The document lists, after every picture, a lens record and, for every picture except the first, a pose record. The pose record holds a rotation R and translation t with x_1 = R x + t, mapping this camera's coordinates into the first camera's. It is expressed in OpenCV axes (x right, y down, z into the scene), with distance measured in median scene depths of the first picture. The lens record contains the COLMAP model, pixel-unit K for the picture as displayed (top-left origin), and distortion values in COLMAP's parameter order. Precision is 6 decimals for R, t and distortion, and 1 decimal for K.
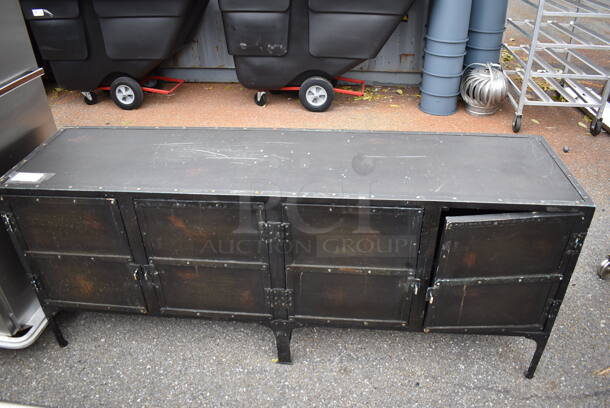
lens RADIAL K [[477.7, 0, 305.1], [0, 477.7, 201.4], [0, 0, 1]] dist [-0.093826, 0.012174]
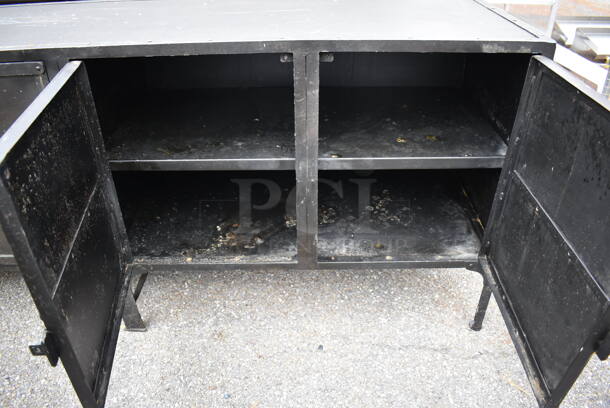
lens RADIAL K [[477.7, 0, 303.9], [0, 477.7, 200.3], [0, 0, 1]] dist [-0.093826, 0.012174]
pose [[0.994835, -0.043768, 0.091584, 0.164144], [0.042883, 0.999013, 0.011613, 0.164998], [-0.092002, -0.007625, 0.995730, 0.306216]]
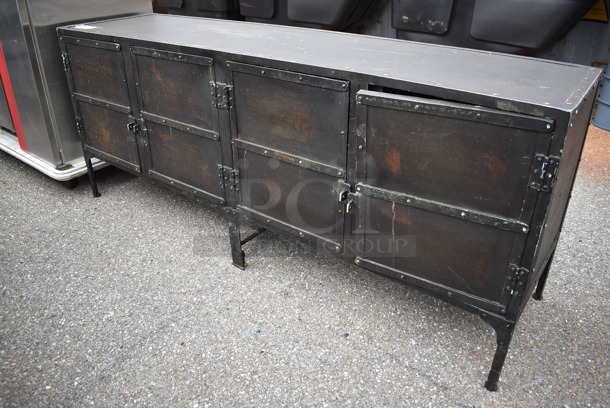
lens RADIAL K [[477.7, 0, 309.4], [0, 477.7, 199.6], [0, 0, 1]] dist [-0.093826, 0.012174]
pose [[0.859680, 0.263116, -0.437859, 0.496830], [-0.292199, 0.956357, 0.000994, 0.188428], [0.419011, 0.127087, 0.899043, 0.209985]]
